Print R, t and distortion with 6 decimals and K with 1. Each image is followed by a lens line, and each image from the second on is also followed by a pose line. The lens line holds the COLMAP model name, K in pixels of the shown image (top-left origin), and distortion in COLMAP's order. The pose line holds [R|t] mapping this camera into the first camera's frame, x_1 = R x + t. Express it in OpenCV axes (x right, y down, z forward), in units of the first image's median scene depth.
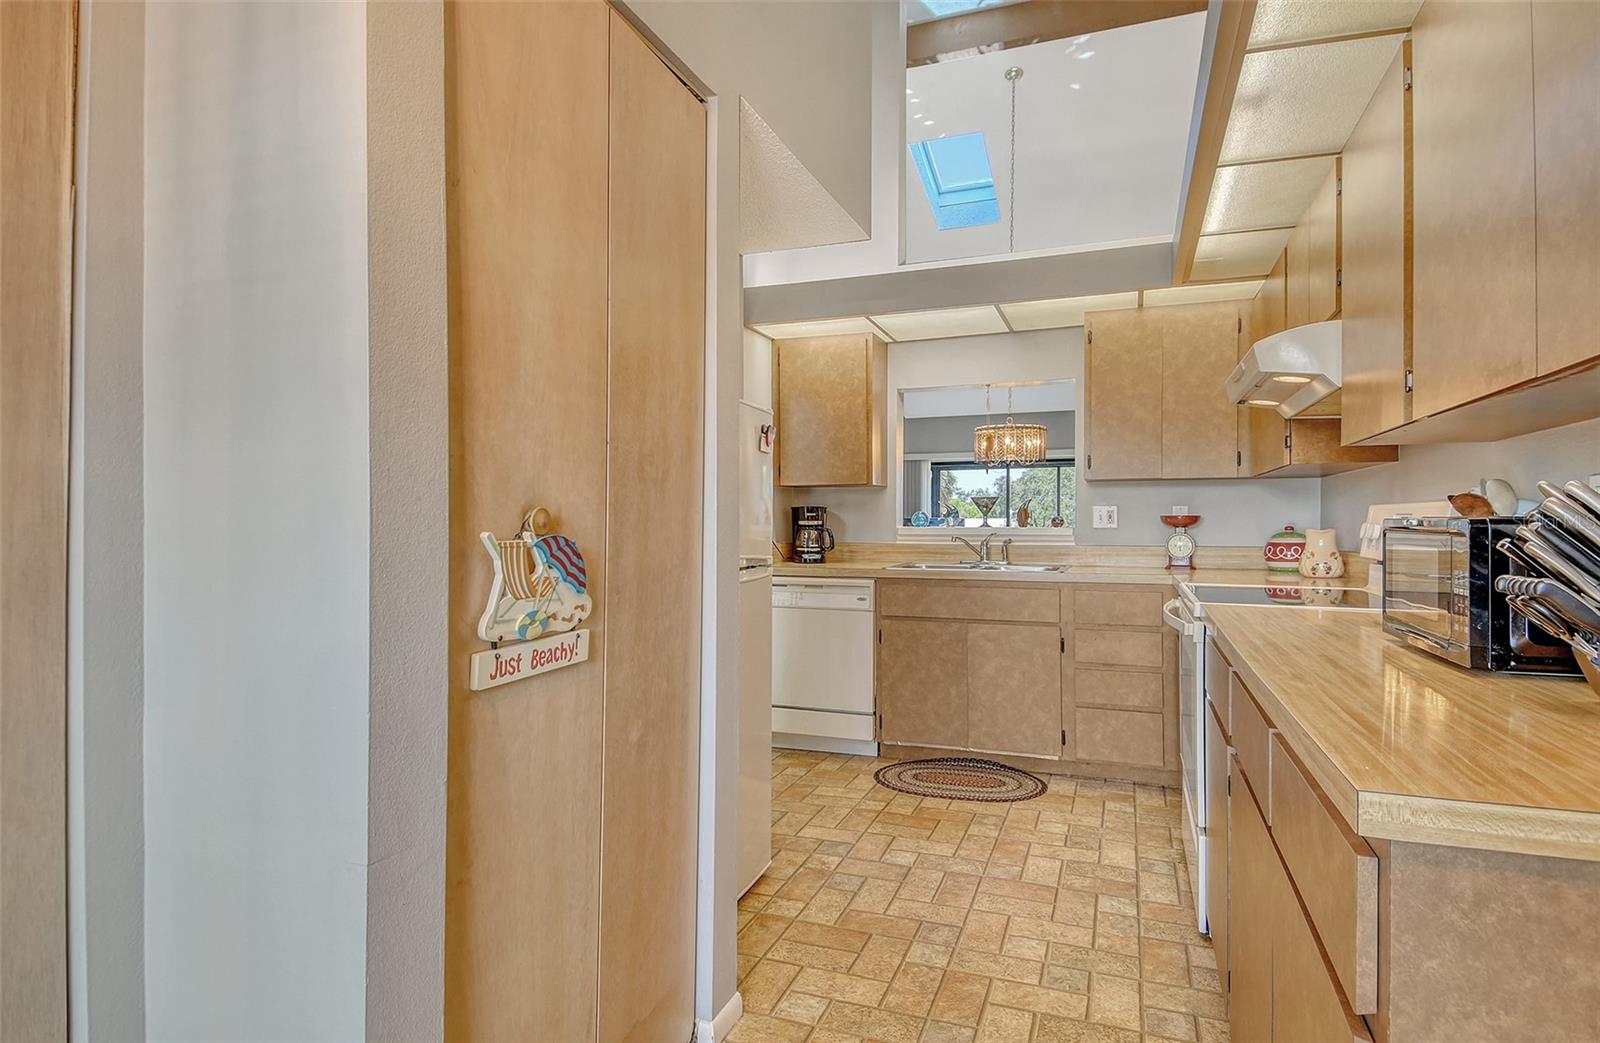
lens RADIAL K [[848.3, 0, 800.0], [0, 848.3, 521.5], [0, 0, 1]] dist [0.000119, 0.000024]
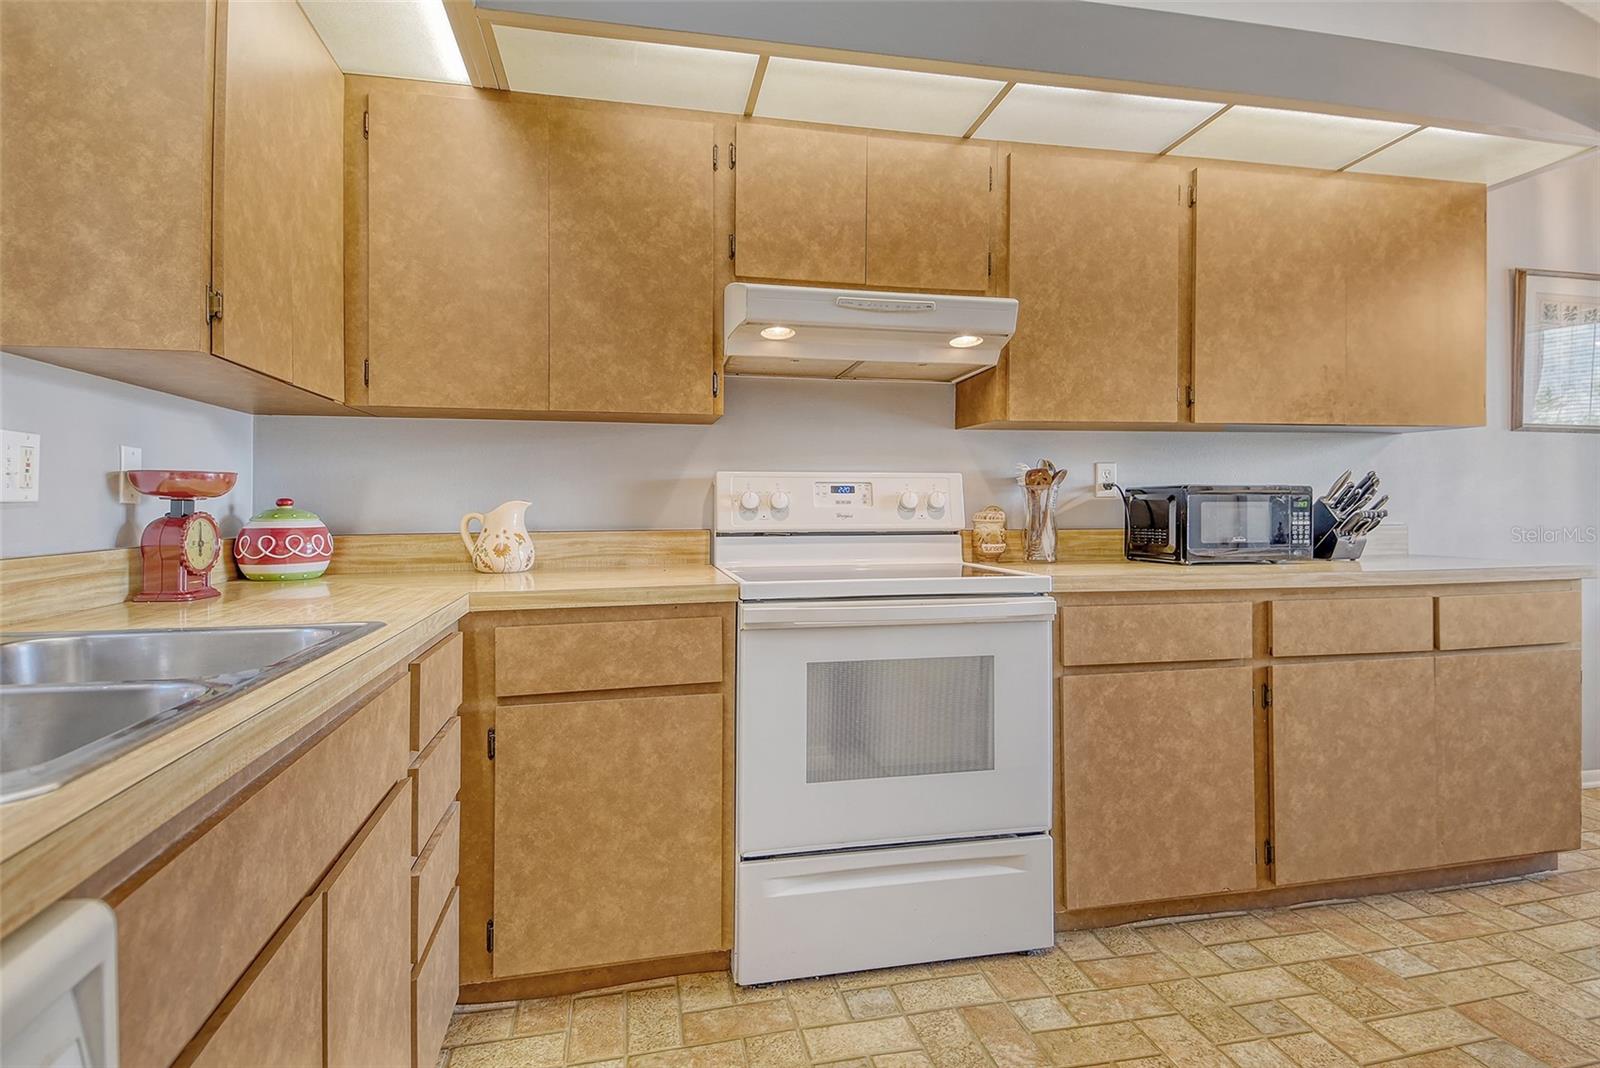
lens RADIAL K [[843.2, 0, 815.0], [0, 843.2, 518.6], [0, 0, 1]] dist [0.070024, -0.052687]
pose [[-0.556901, -0.013148, 0.830475, -0.131218], [0.003958, 0.999821, 0.018483, 0.015307], [-0.830569, 0.013580, -0.556750, 1.664467]]
